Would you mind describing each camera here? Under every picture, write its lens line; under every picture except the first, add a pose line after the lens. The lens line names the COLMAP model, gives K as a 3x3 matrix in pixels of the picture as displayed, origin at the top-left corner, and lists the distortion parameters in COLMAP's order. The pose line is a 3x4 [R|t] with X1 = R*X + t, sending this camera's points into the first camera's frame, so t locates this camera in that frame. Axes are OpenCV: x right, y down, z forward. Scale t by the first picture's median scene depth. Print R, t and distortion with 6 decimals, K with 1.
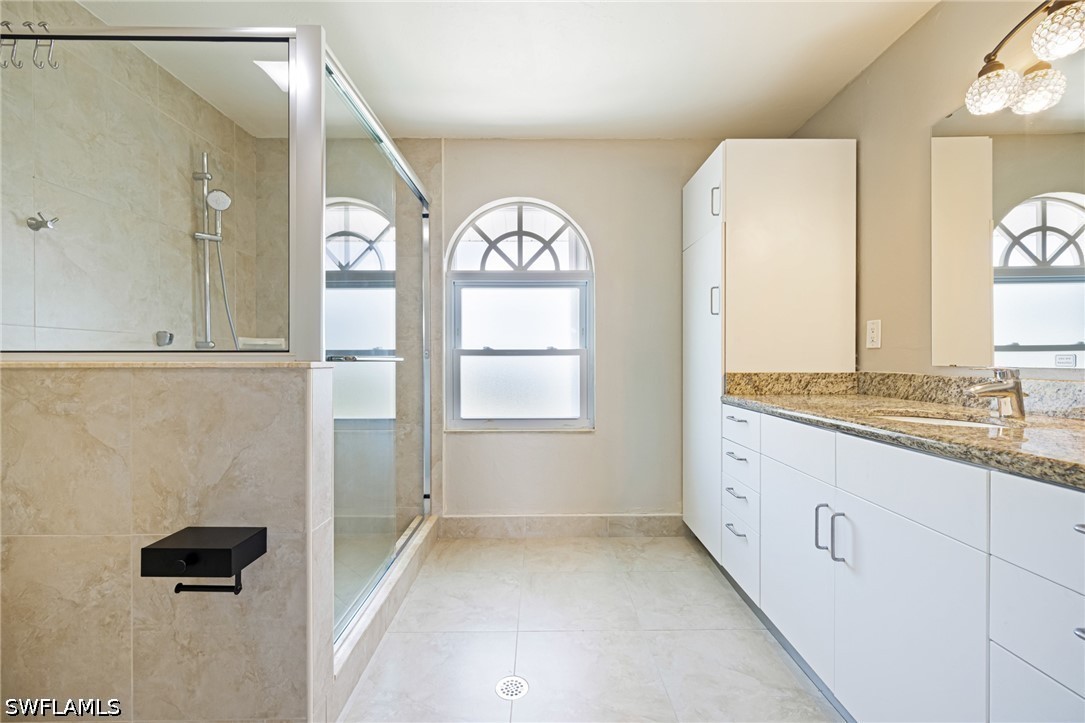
lens RADIAL K [[453.6, 0, 545.8], [0, 453.6, 358.8], [0, 0, 1]] dist [-0.000578, 0.000359]
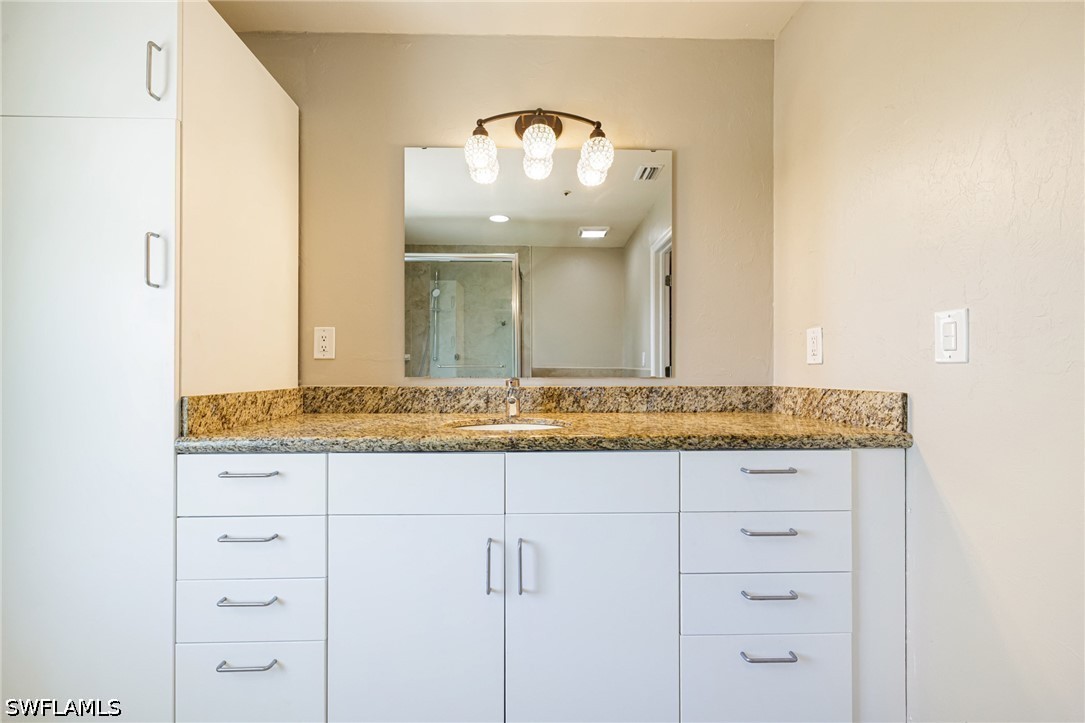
lens RADIAL K [[453.6, 0, 546.3], [0, 453.6, 367.5], [0, 0, 1]] dist [-0.000578, 0.000359]
pose [[-0.021723, 0.006643, 0.999742, -0.169213], [0.000783, 0.999978, -0.006628, -0.000871], [-0.999764, 0.000639, -0.021728, 0.612749]]
